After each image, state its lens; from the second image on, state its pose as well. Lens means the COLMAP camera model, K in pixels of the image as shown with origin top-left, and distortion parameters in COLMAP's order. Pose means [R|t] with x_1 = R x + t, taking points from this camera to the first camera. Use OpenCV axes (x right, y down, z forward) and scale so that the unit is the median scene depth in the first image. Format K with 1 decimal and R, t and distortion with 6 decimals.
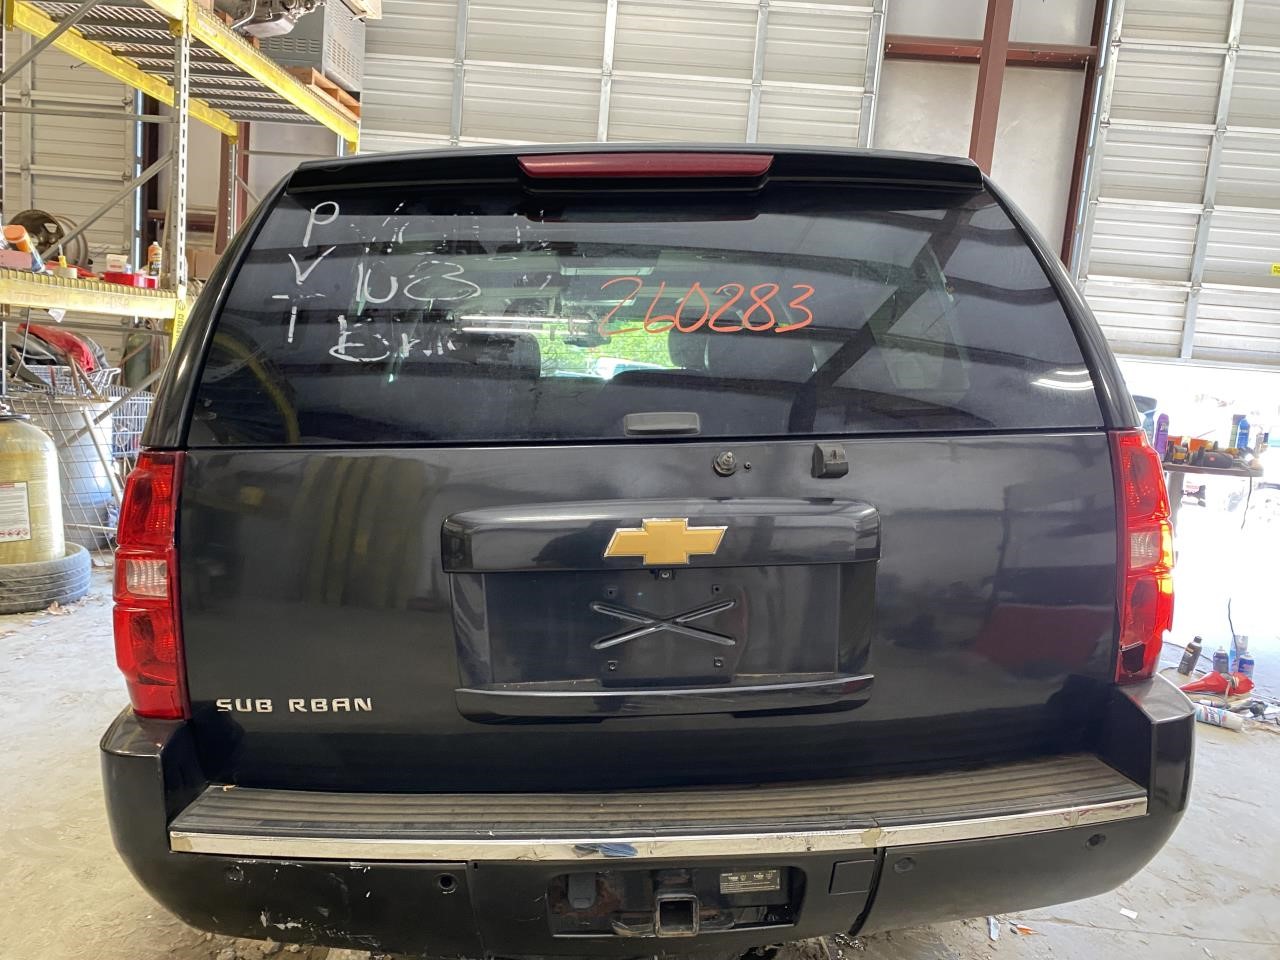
lens RADIAL K [[976.8, 0, 640.0], [0, 976.8, 480.0], [0, 0, 1]] dist [0.047091, -0.033071]
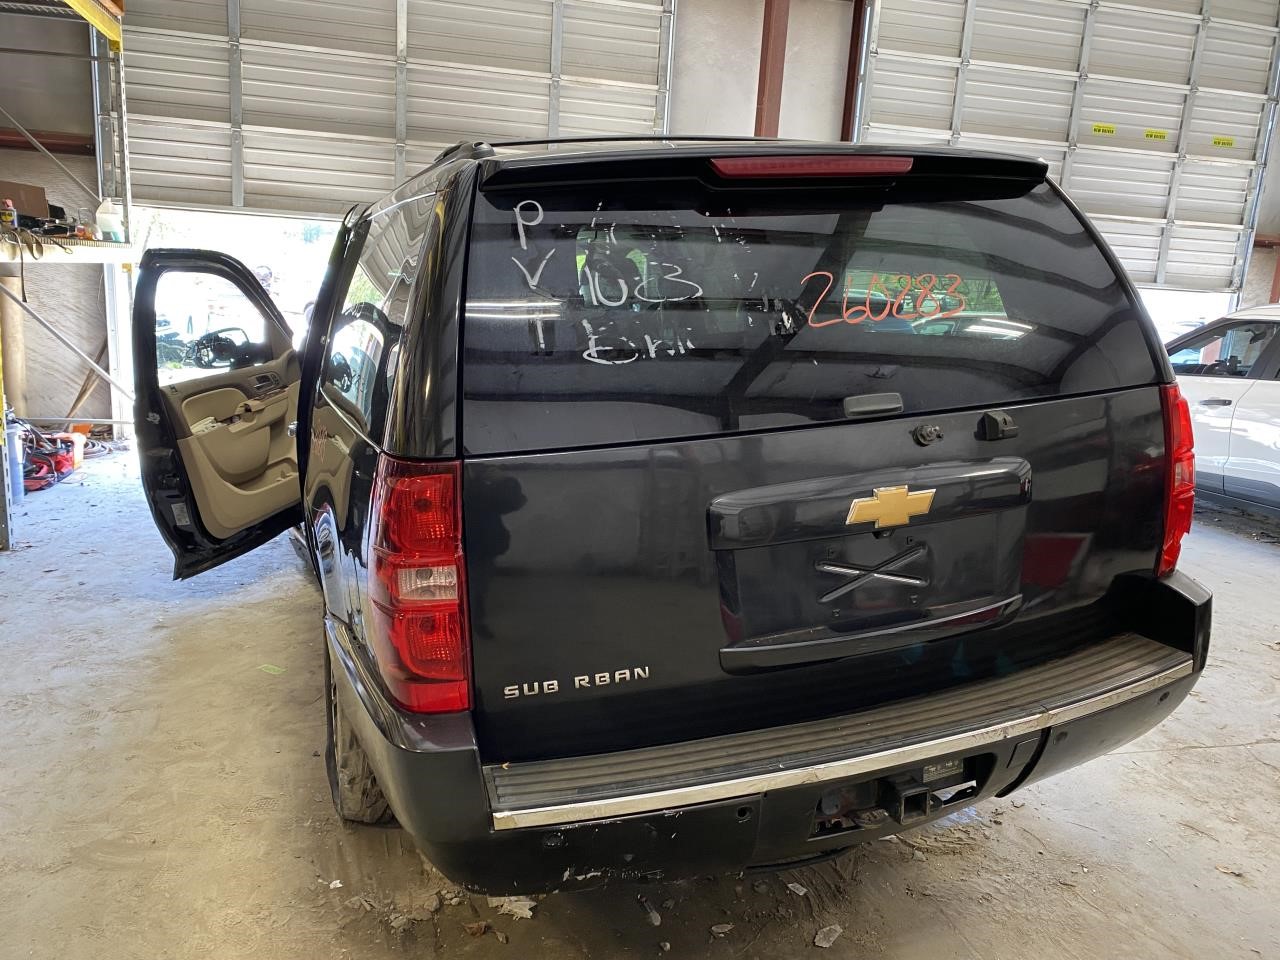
lens RADIAL K [[976.8, 0, 640.0], [0, 976.8, 480.0], [0, 0, 1]] dist [0.047091, -0.033071]
pose [[0.957921, -0.082488, 0.274925, -0.557860], [0.055037, 0.992829, 0.106124, -0.105565], [-0.281707, -0.086527, 0.955591, -0.044886]]
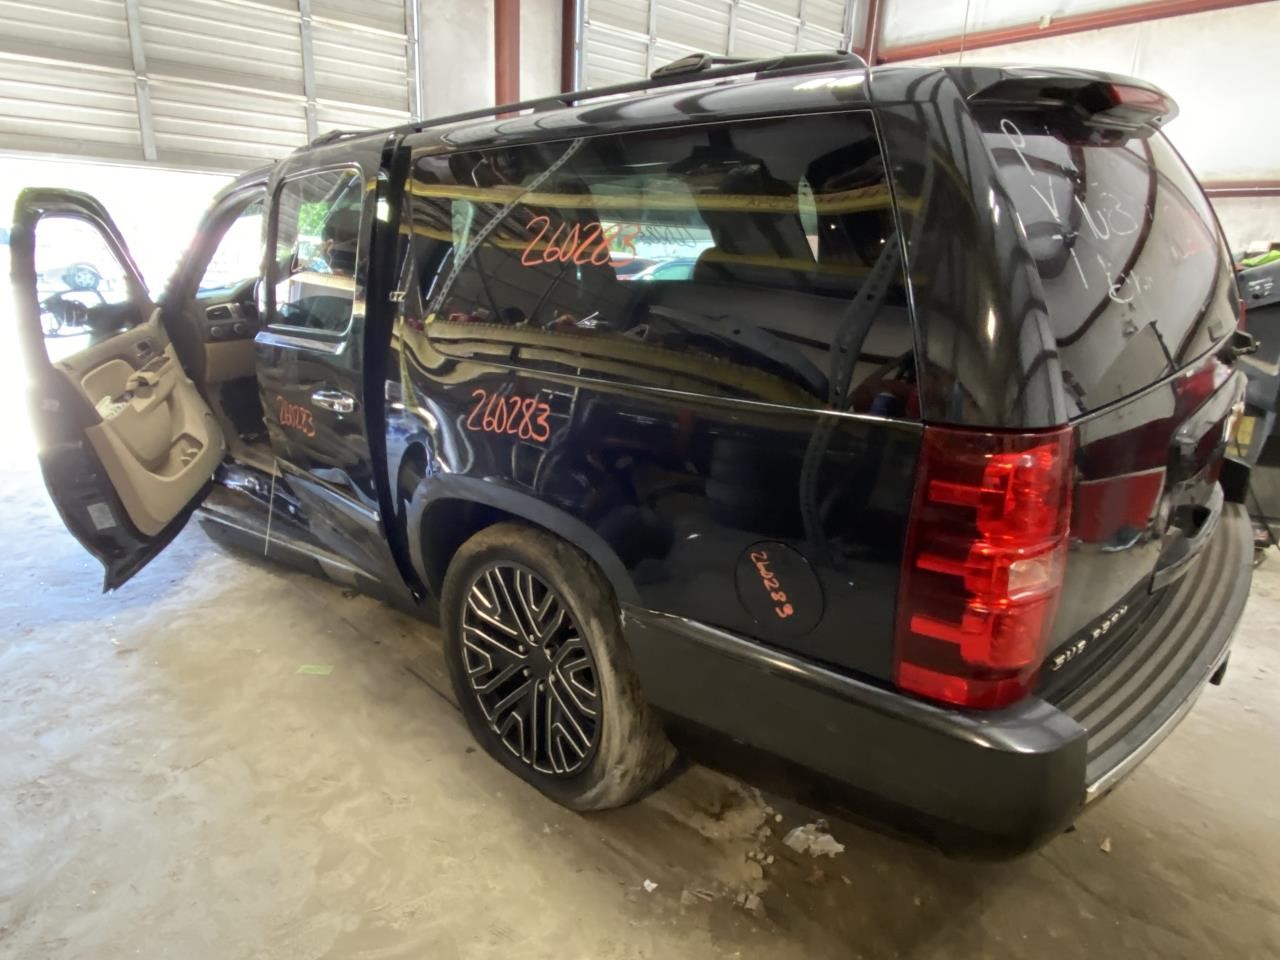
lens RADIAL K [[773.2, 0, 640.0], [0, 773.2, 480.0], [0, 0, 1]] dist [0.002731, -0.001083]
pose [[0.737838, -0.244423, 0.629169, -1.195625], [0.103193, 0.962022, 0.252715, -0.194500], [-0.667043, -0.121536, 0.735039, 0.732730]]
